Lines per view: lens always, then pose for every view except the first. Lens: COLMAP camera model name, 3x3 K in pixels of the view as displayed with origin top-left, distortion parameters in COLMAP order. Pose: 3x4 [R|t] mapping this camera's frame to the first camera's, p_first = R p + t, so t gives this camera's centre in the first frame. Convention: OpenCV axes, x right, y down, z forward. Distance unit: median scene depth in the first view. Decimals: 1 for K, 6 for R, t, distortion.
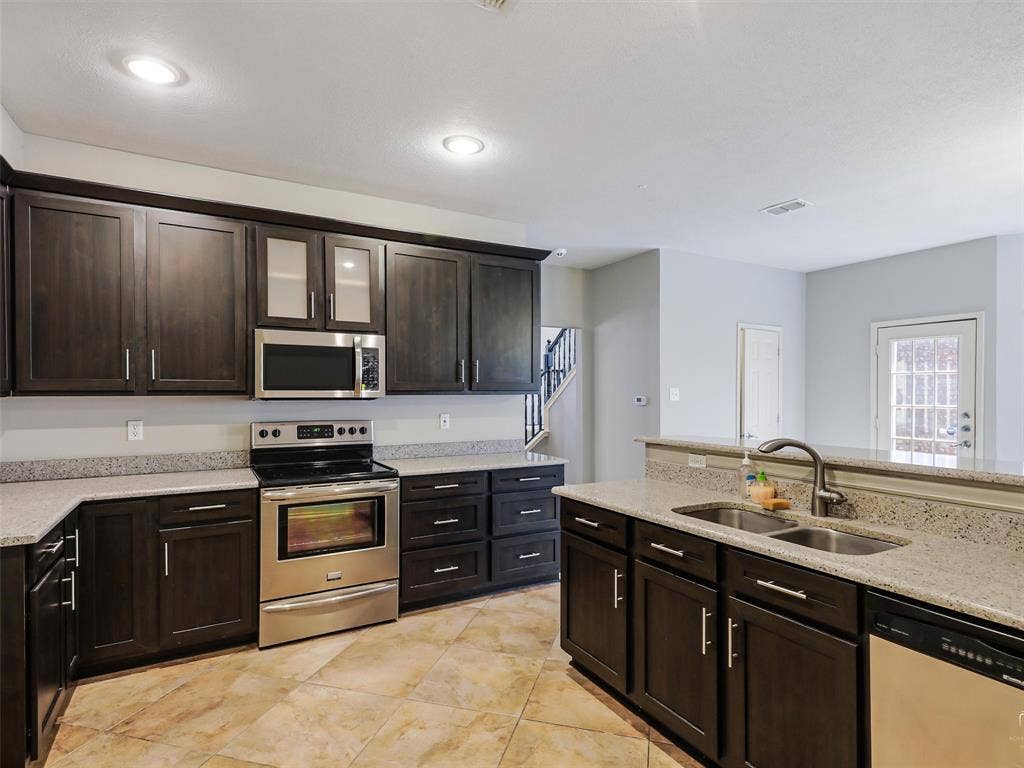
lens RADIAL K [[548.7, 0, 509.8], [0, 548.7, 389.7], [0, 0, 1]] dist [0.018363, -0.003253]
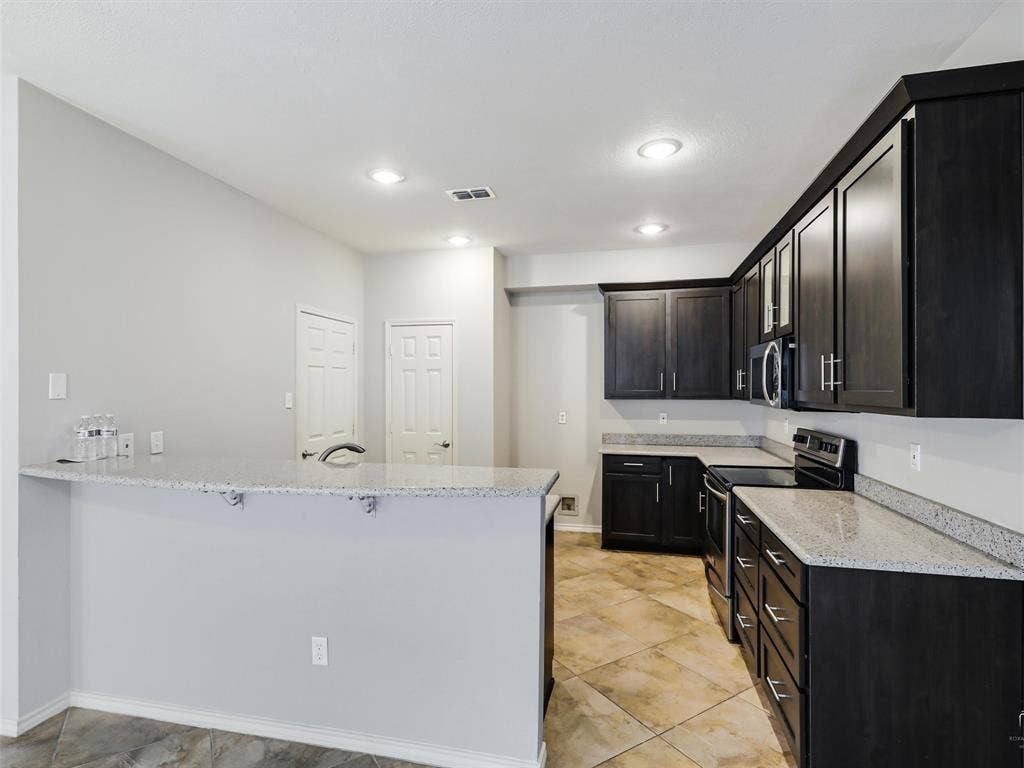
lens RADIAL K [[519.4, 0, 510.8], [0, 519.4, 386.7], [0, 0, 1]] dist [0.005121, 0.000729]
pose [[-0.671043, -0.001278, -0.741417, 0.757179], [0.003666, 0.999981, -0.005041, -0.021708], [0.741410, -0.006101, -0.671025, 1.394888]]
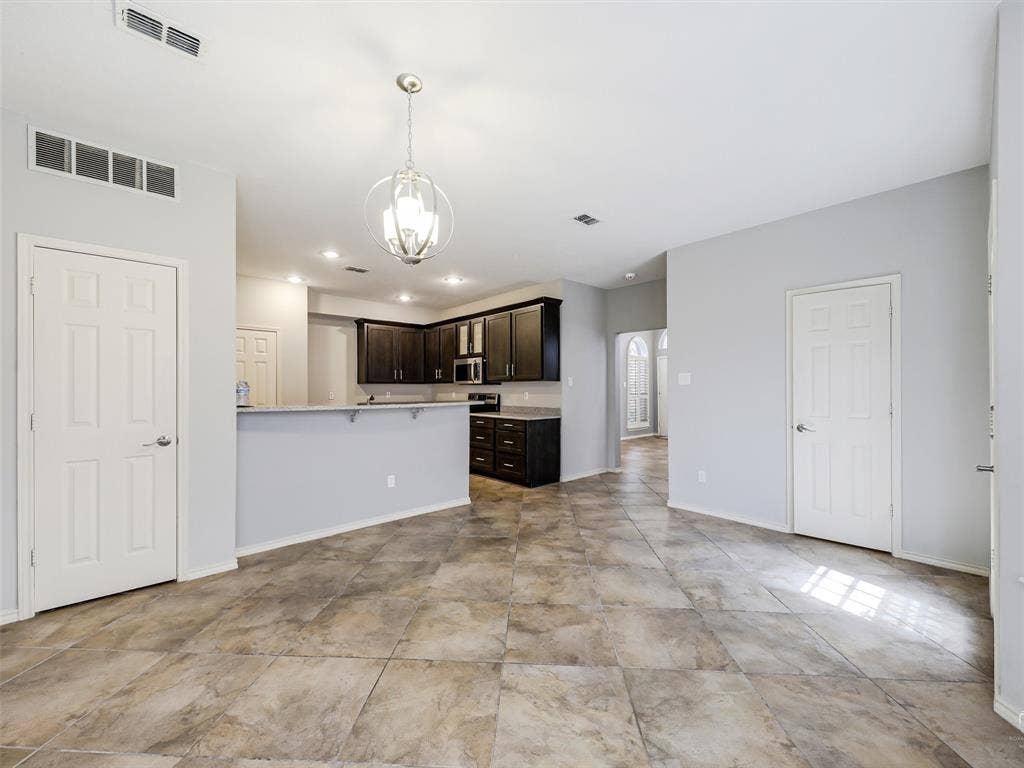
lens RADIAL K [[411.8, 0, 512.2], [0, 411.8, 388.4], [0, 0, 1]] dist [-0.000988, -0.000028]
pose [[0.217067, -0.003587, -0.976150, 1.712818], [0.008118, 0.999965, -0.001869, 0.043329], [0.976123, -0.007518, 0.217089, 0.841857]]
